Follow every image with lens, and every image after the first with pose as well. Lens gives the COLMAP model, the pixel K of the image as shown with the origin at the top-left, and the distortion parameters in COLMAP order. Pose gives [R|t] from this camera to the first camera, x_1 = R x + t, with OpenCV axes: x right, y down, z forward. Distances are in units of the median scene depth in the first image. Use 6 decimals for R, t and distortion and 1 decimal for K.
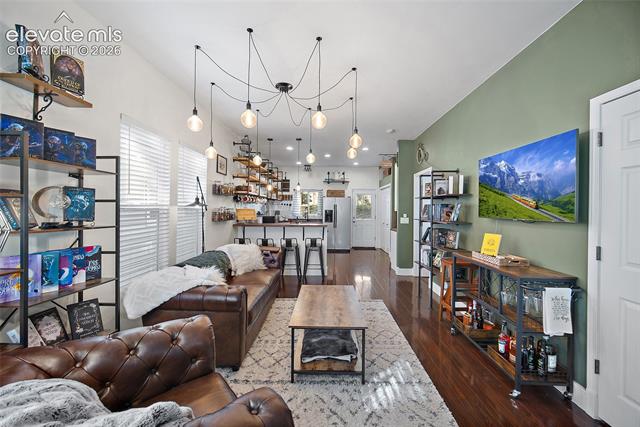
lens RADIAL K [[255.7, 0, 322.0], [0, 255.7, 209.1], [0, 0, 1]] dist [-0.001900, -0.000267]
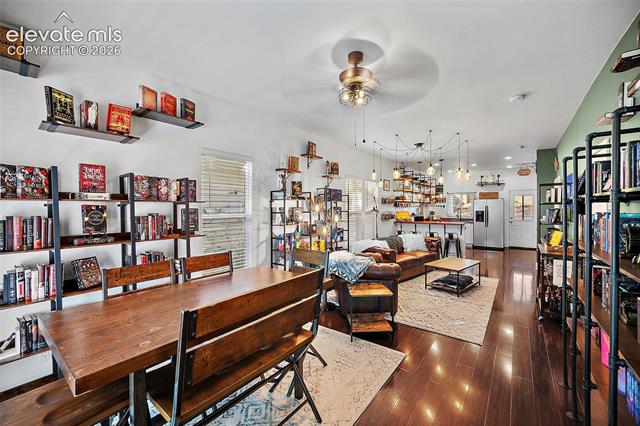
lens RADIAL K [[257.6, 0, 322.1], [0, 257.6, 209.8], [0, 0, 1]] dist [0.000030, 0.000192]
pose [[0.808316, -0.003584, -0.588738, 0.216010], [0.010220, 0.999916, 0.007943, -0.027763], [0.588660, -0.012437, 0.808285, -0.508902]]
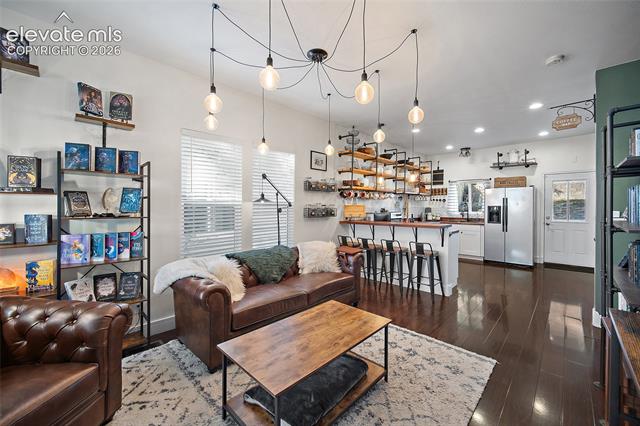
lens RADIAL K [[255.7, 0, 322.0], [0, 255.7, 208.6], [0, 0, 1]] dist [-0.001900, -0.000267]
pose [[0.734857, -0.004936, -0.678204, 0.256802], [0.007123, 0.999975, 0.000440, 0.010993], [0.678185, -0.005154, 0.734873, 0.245243]]
